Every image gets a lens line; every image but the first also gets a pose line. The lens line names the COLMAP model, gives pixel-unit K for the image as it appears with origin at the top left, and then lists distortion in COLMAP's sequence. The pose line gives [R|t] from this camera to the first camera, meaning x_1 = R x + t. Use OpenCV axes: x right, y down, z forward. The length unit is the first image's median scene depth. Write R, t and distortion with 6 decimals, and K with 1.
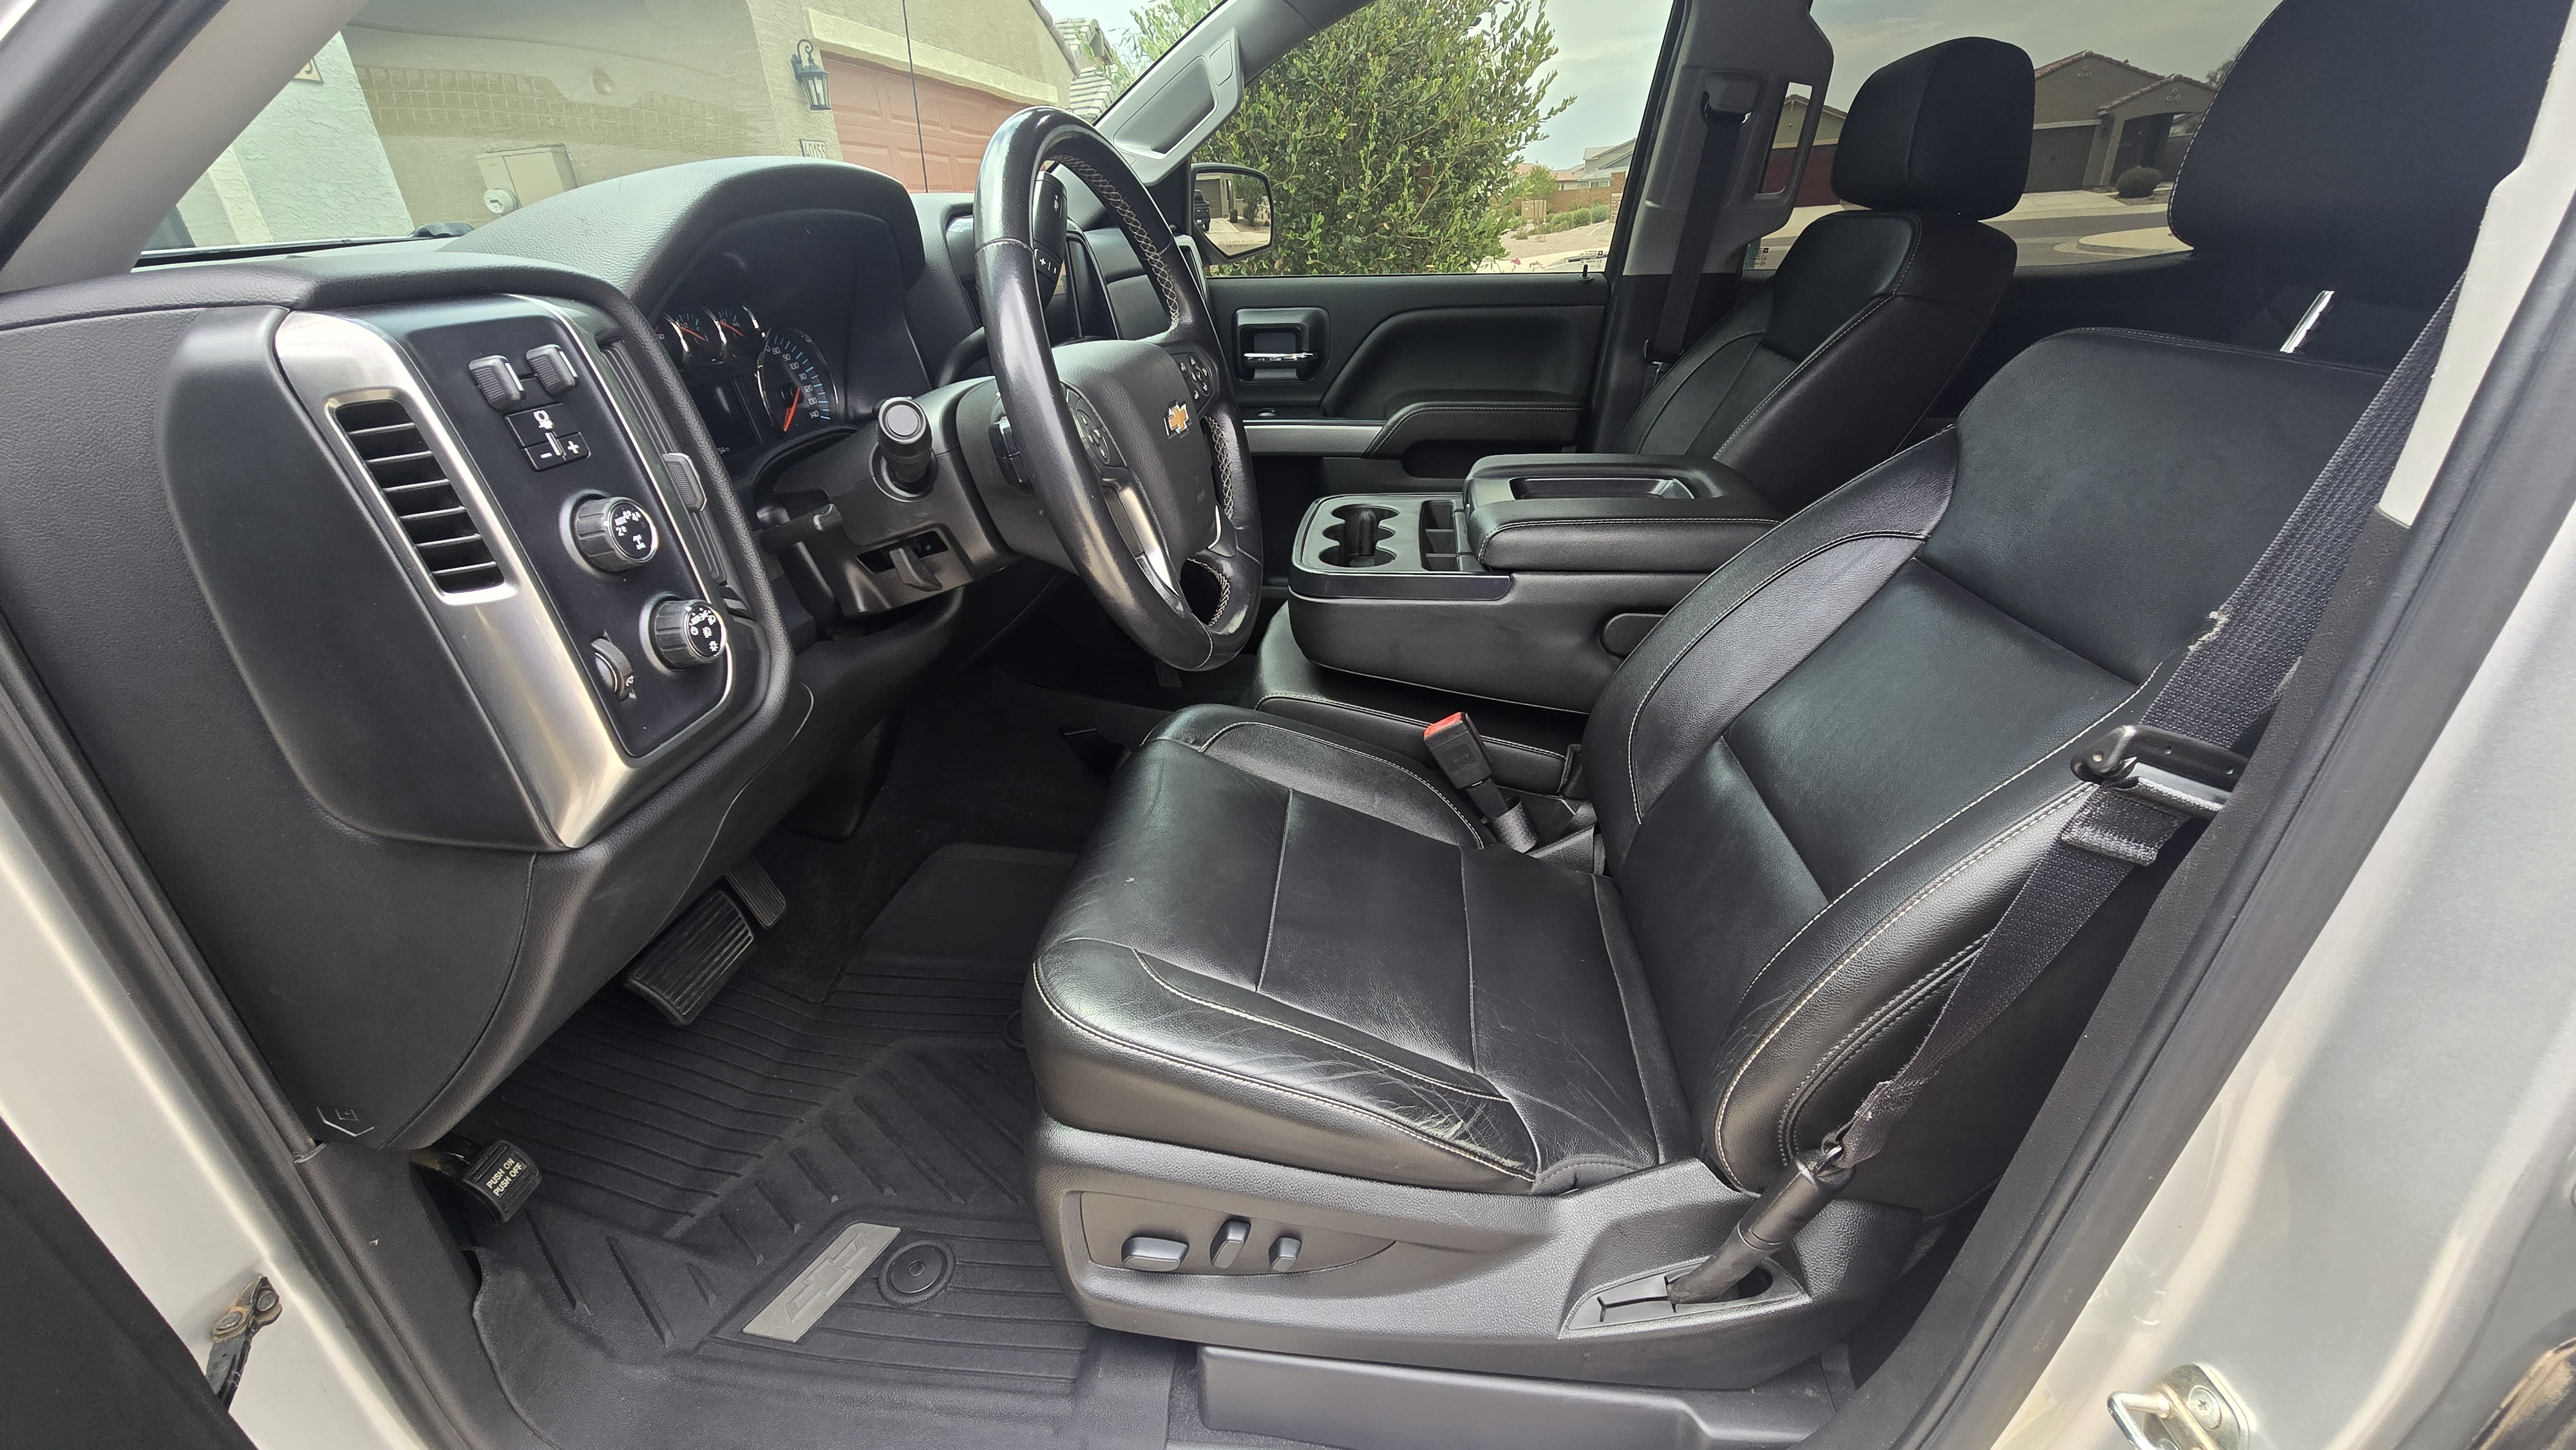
lens RADIAL K [[1049.4, 0, 1296.1], [0, 1049.4, 724.8], [0, 0, 1]] dist [-0.000012, -0.003116]
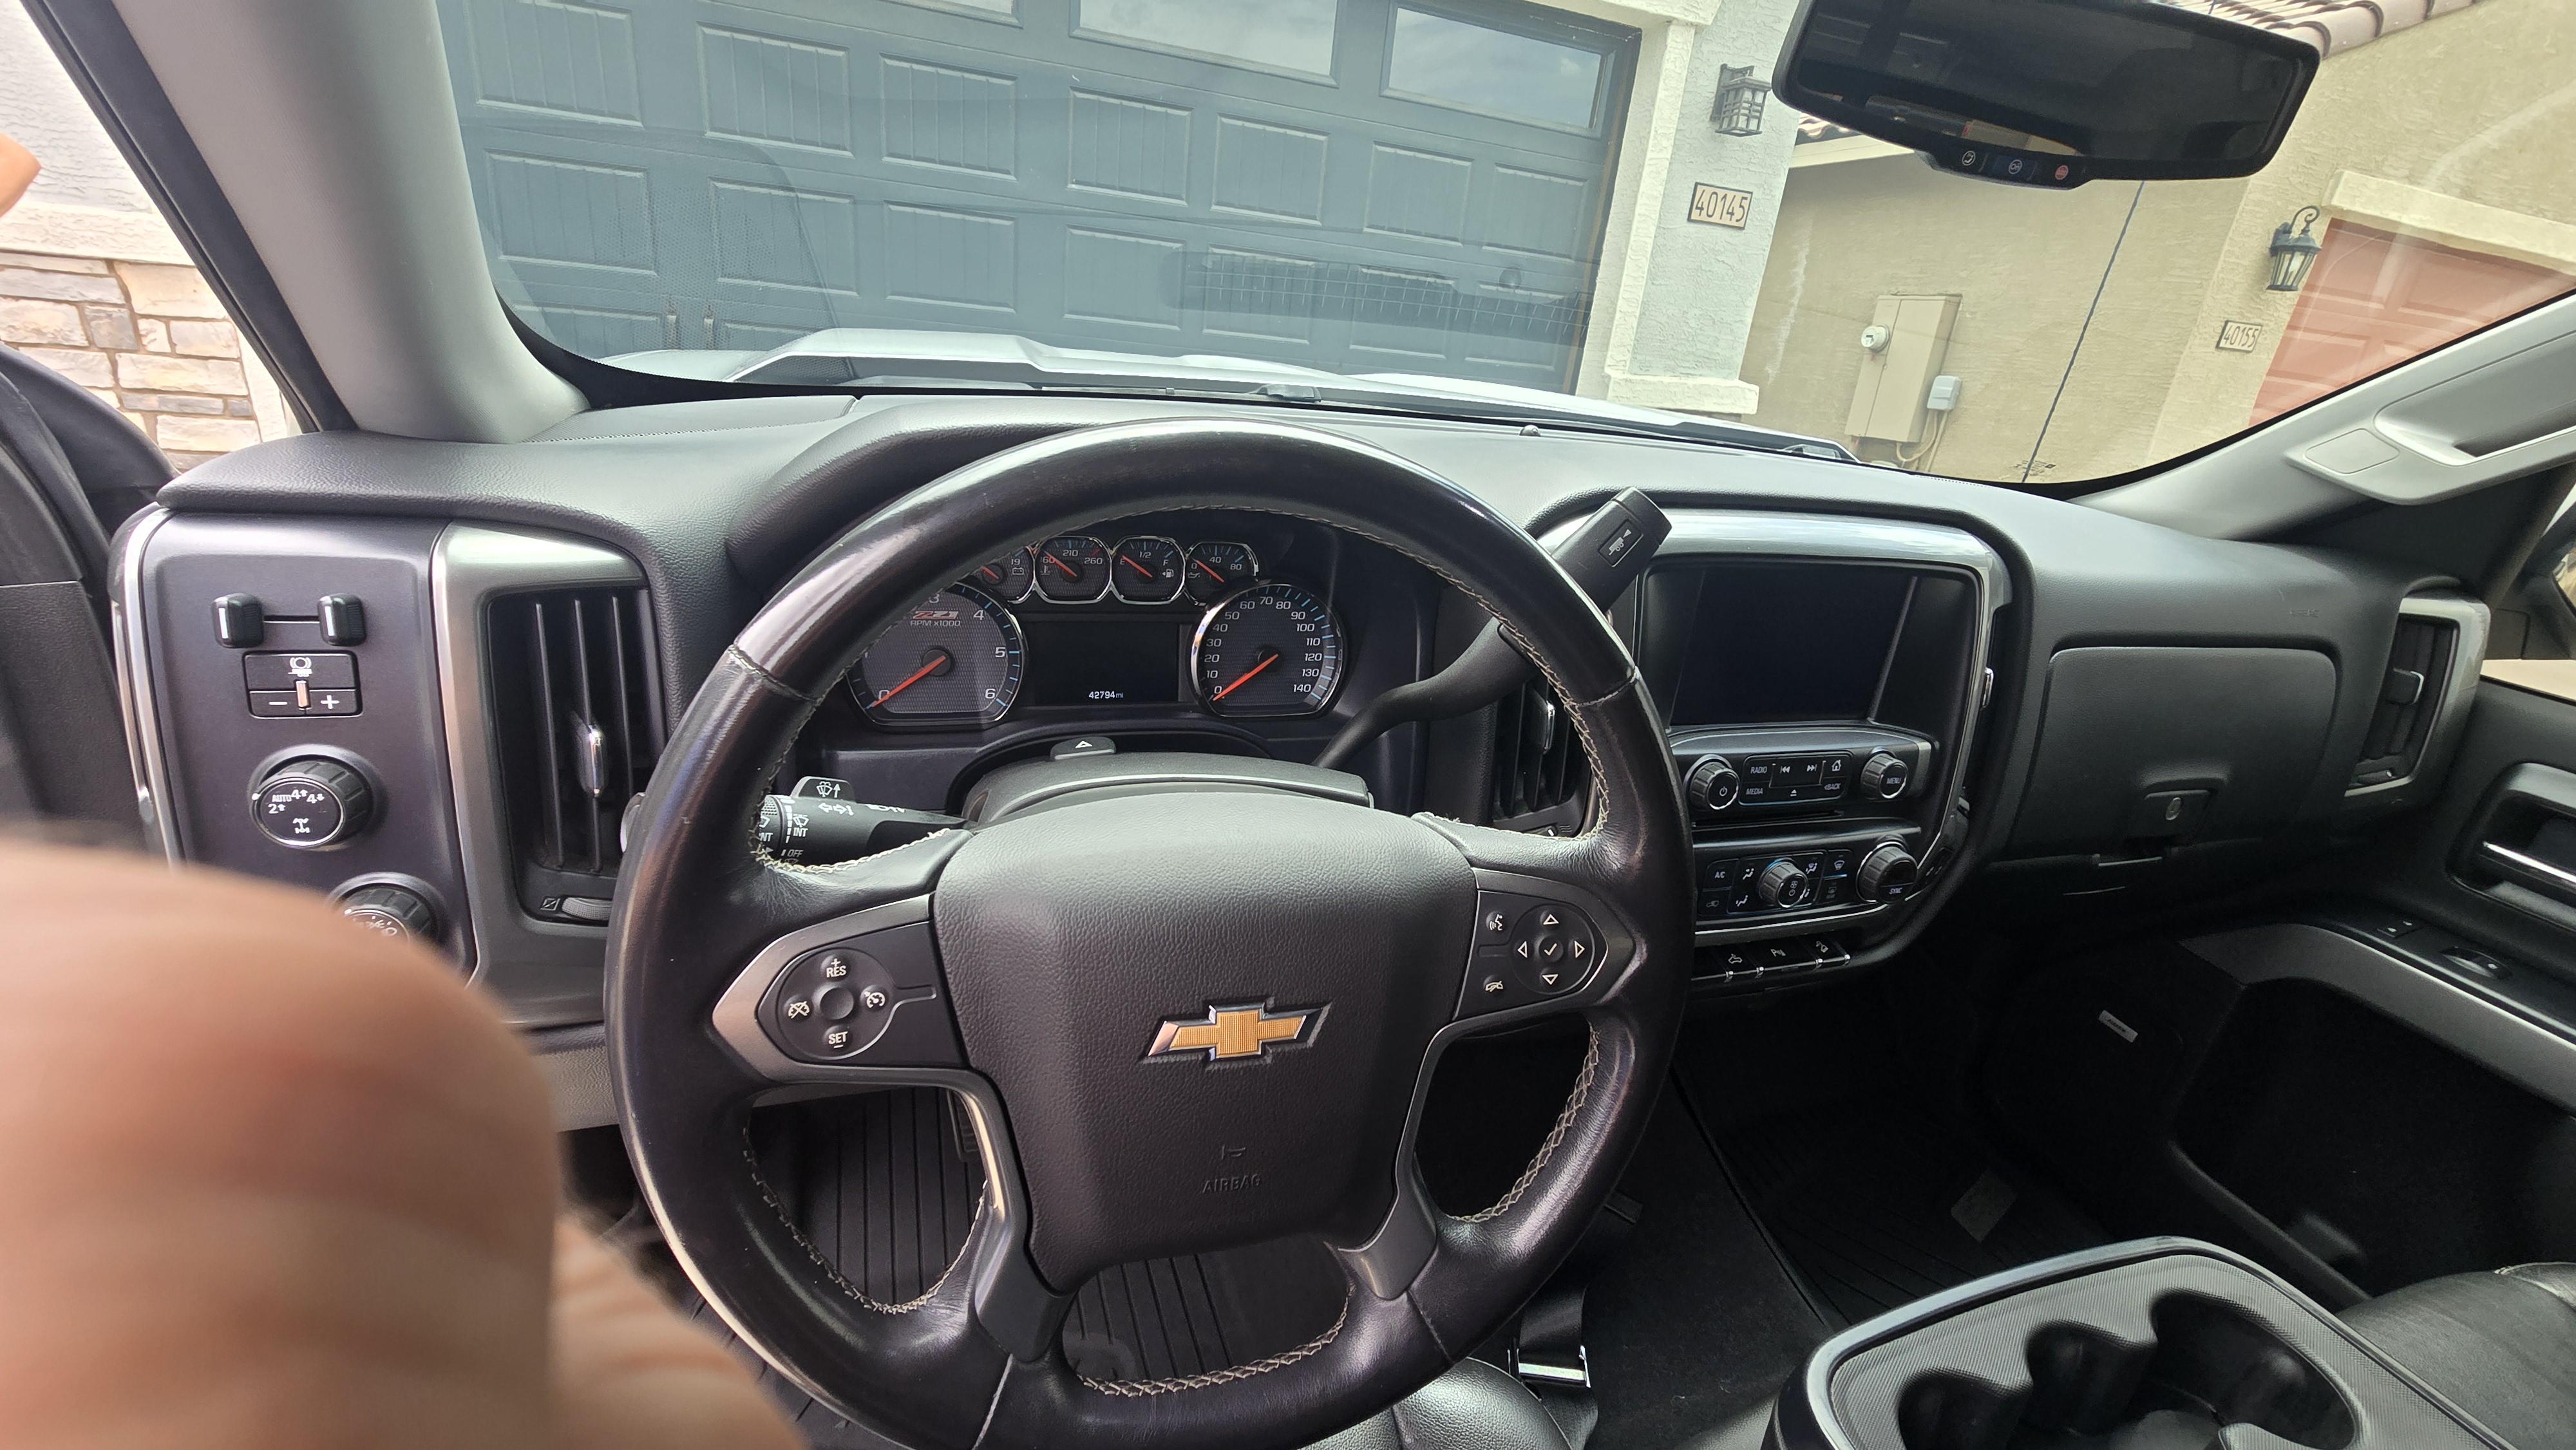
lens RADIAL K [[1059.5, 0, 1273.2], [0, 1059.5, 740.0], [0, 0, 1]] dist [-0.004085, -0.000495]
pose [[0.420424, 0.428367, -0.799840, 0.240860], [-0.508075, 0.841512, 0.183623, -0.536485], [0.751733, 0.329180, 0.571435, 0.737807]]
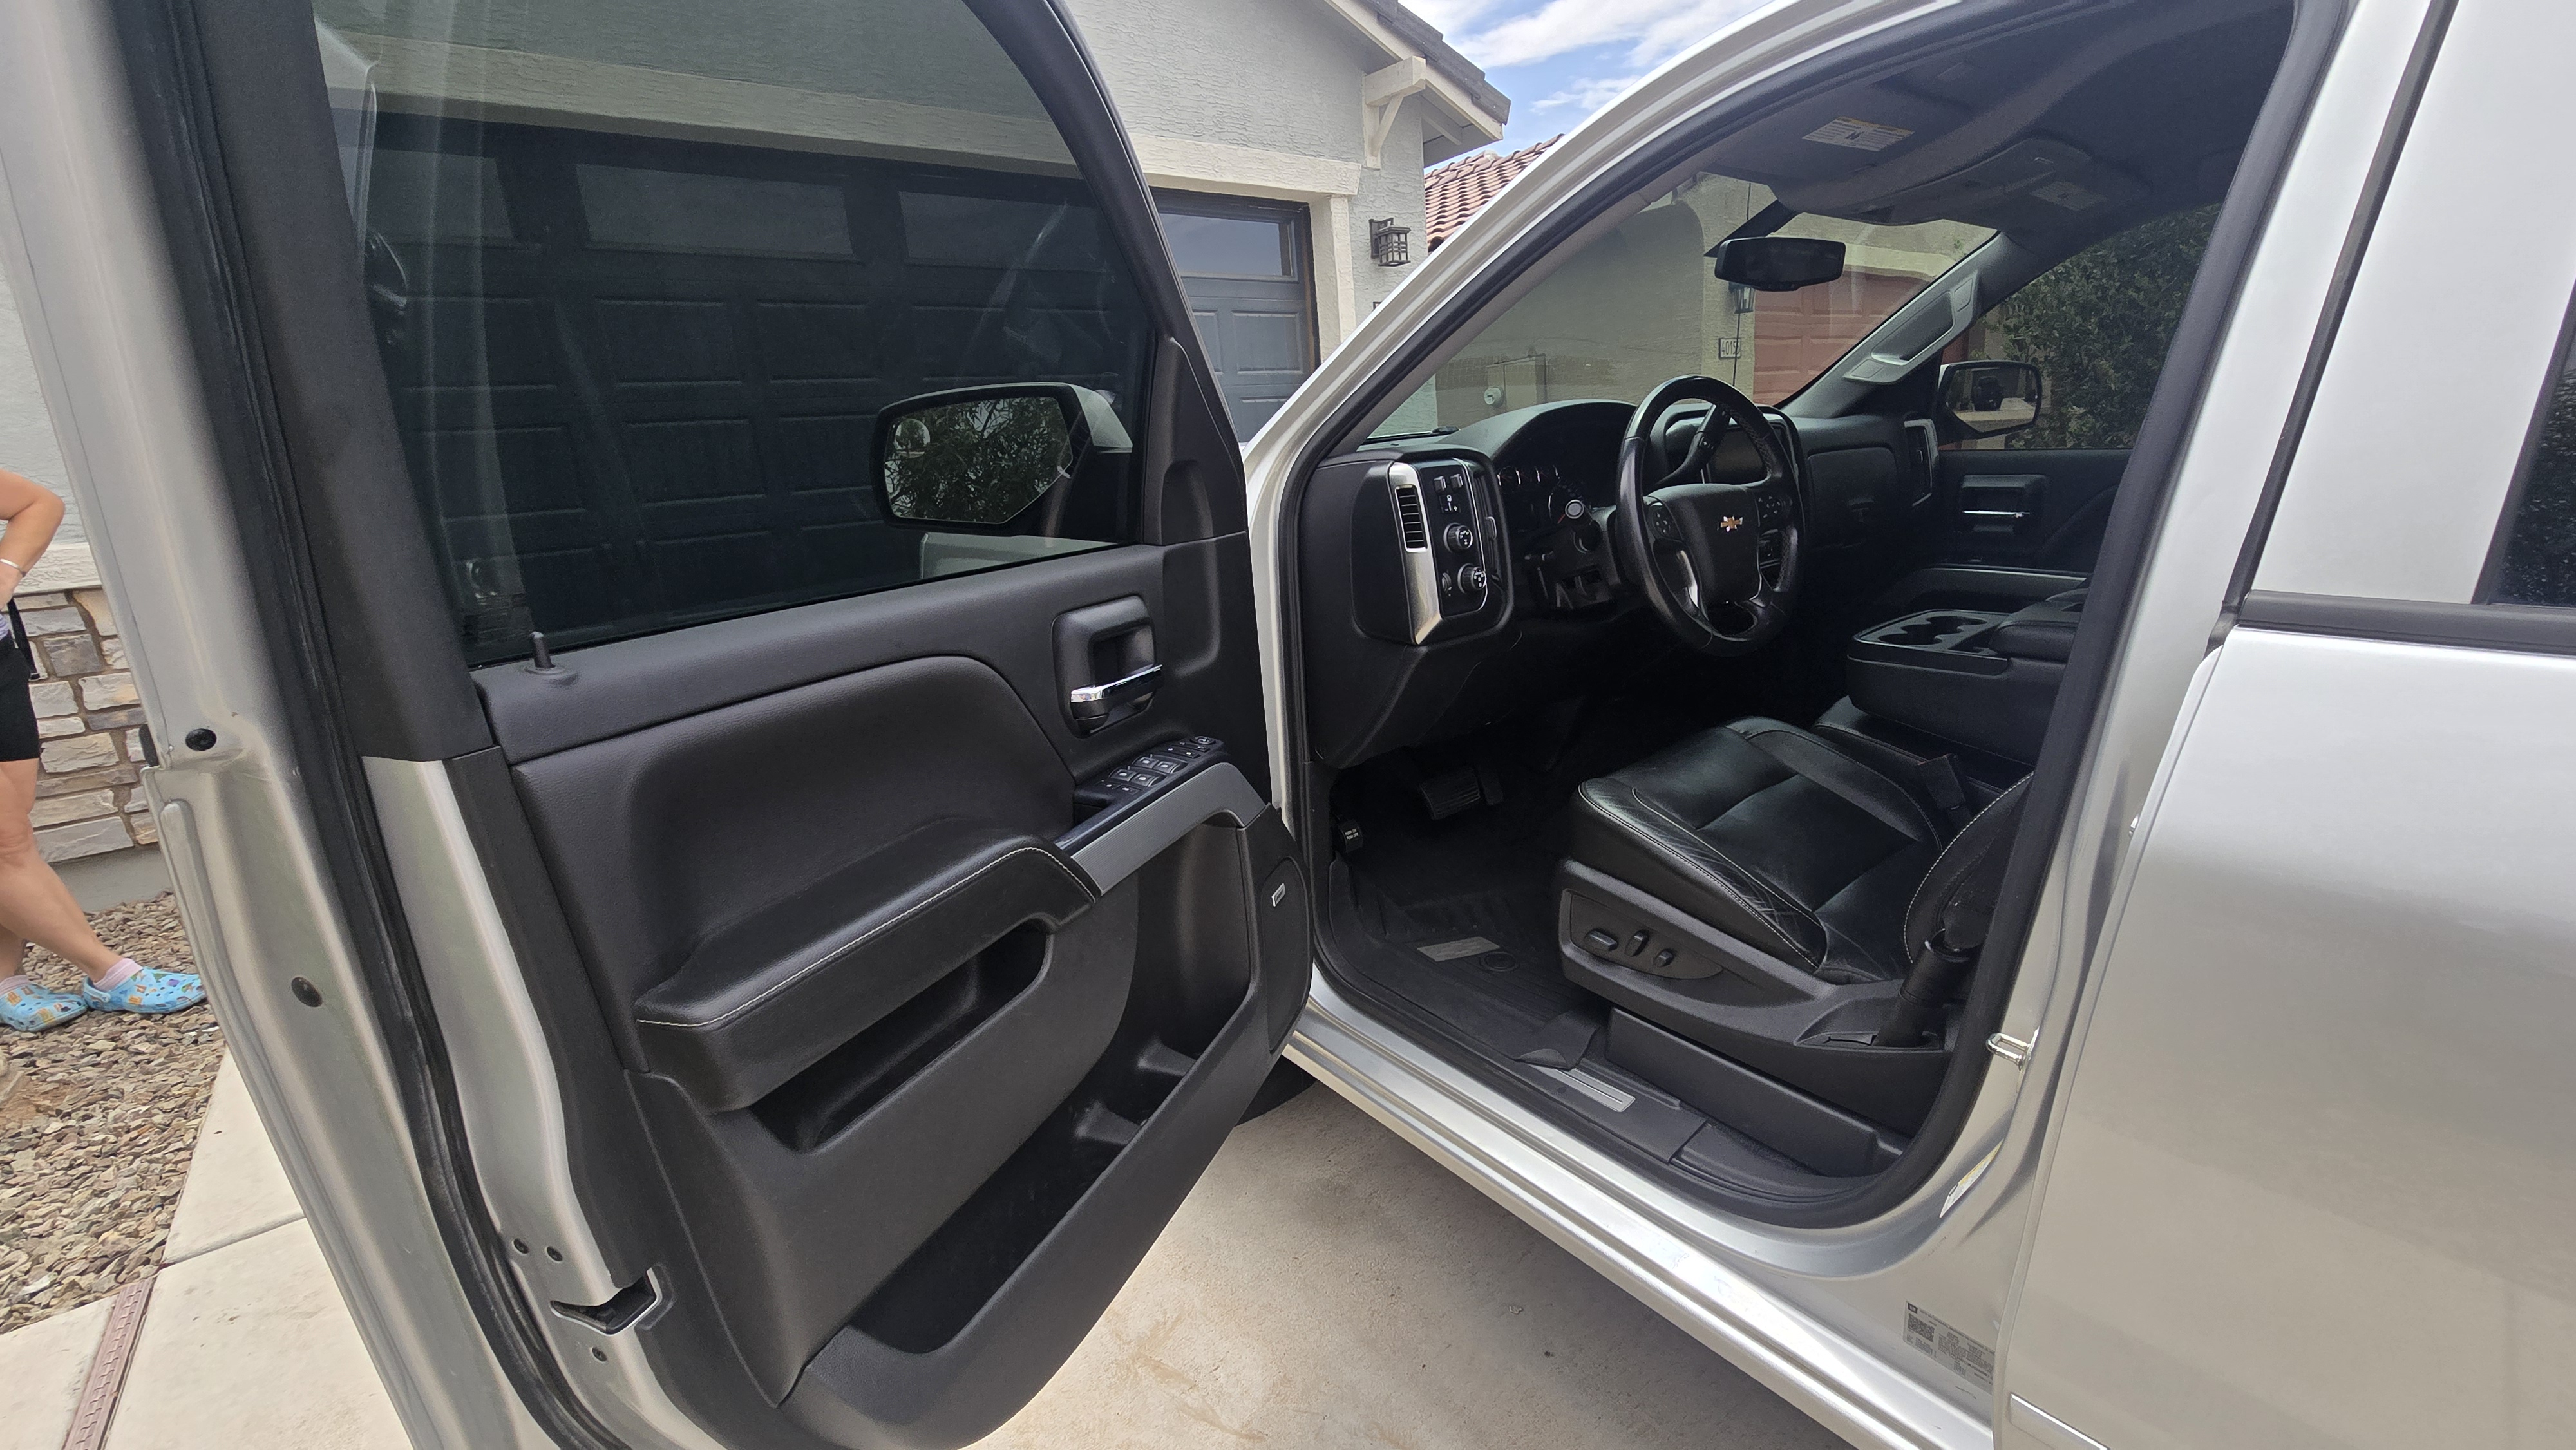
lens RADIAL K [[1049.4, 0, 1296.1], [0, 1049.4, 724.8], [0, 0, 1]] dist [-0.000012, -0.003116]
pose [[0.711199, 0.176630, -0.680440, 0.734217], [-0.273340, 0.961237, -0.036176, 0.365585], [0.647674, 0.211719, 0.731910, -0.874060]]
